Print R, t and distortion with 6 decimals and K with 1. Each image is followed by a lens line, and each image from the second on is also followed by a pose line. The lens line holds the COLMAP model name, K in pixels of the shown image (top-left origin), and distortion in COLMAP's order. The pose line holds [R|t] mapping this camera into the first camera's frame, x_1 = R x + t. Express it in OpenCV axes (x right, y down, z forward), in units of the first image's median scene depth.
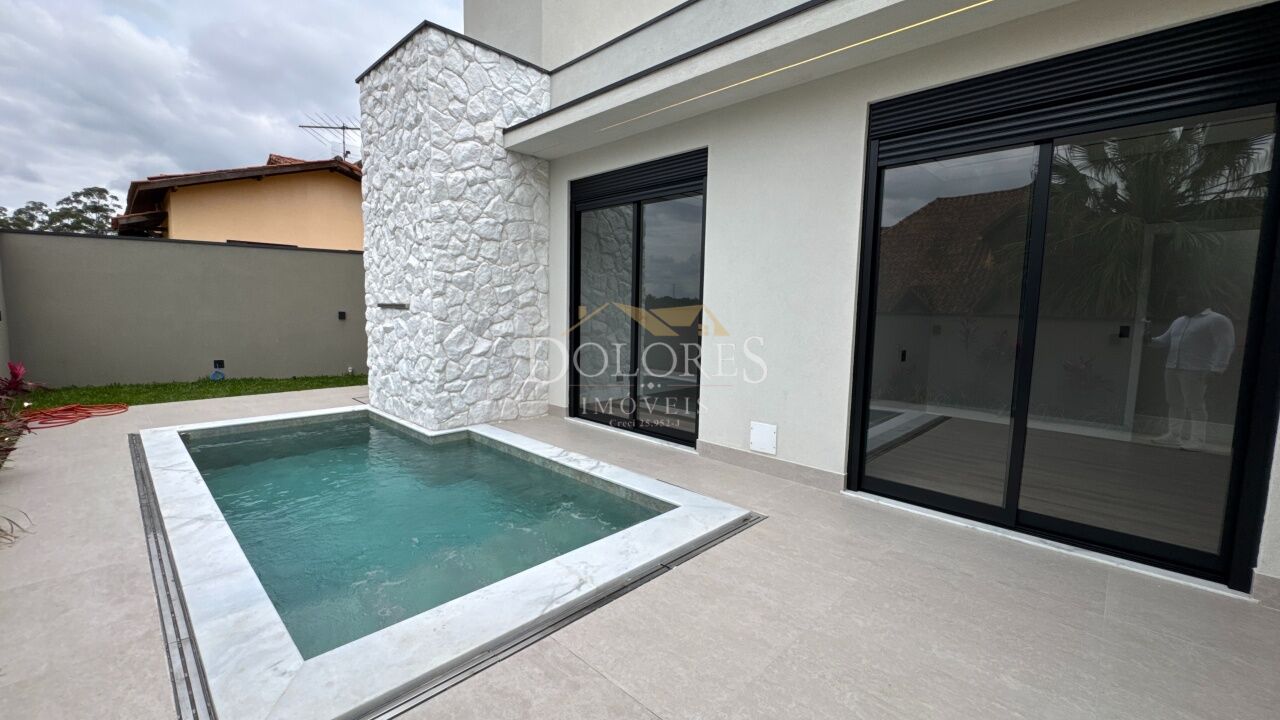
lens RADIAL K [[512.8, 0, 641.4], [0, 512.8, 362.1], [0, 0, 1]] dist [-0.005584, 0.000803]
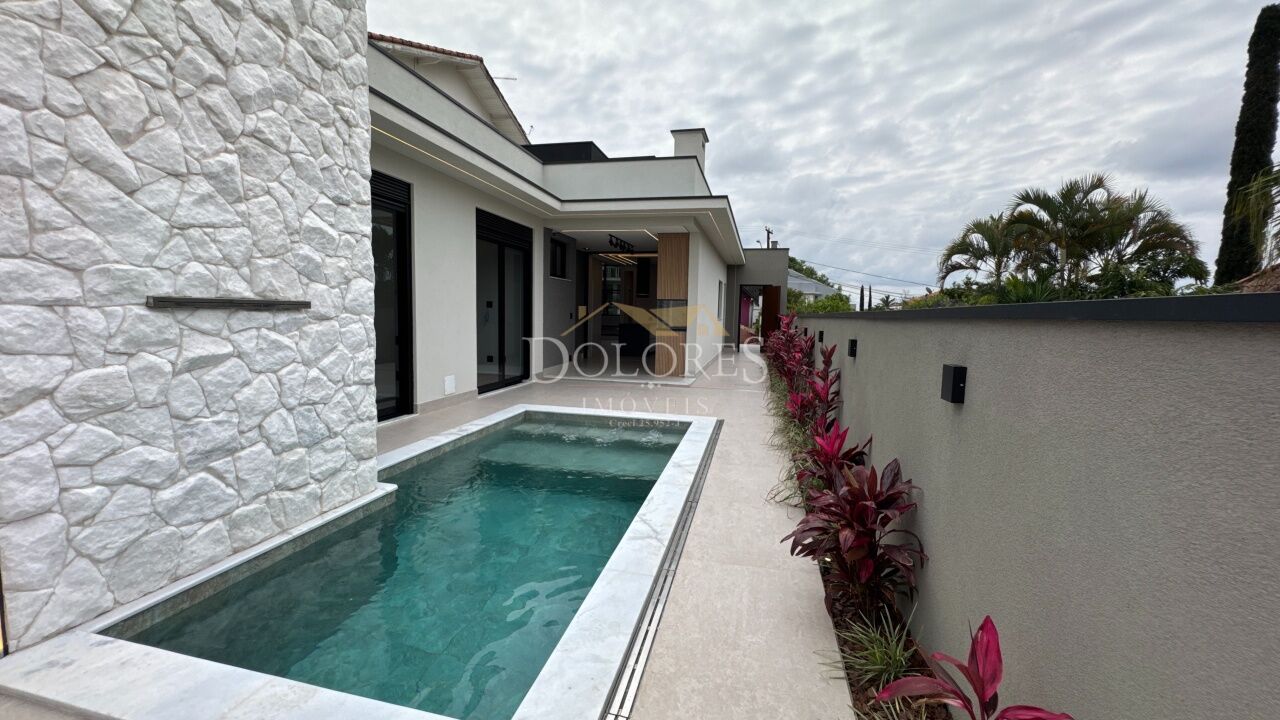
lens RADIAL K [[512.8, 0, 638.6], [0, 512.8, 360.8], [0, 0, 1]] dist [-0.005584, 0.000803]
pose [[-0.507095, -0.108836, 0.854991, -1.363779], [0.063288, 0.984615, 0.162873, -0.144985], [-0.859564, 0.136703, -0.492405, 1.206517]]
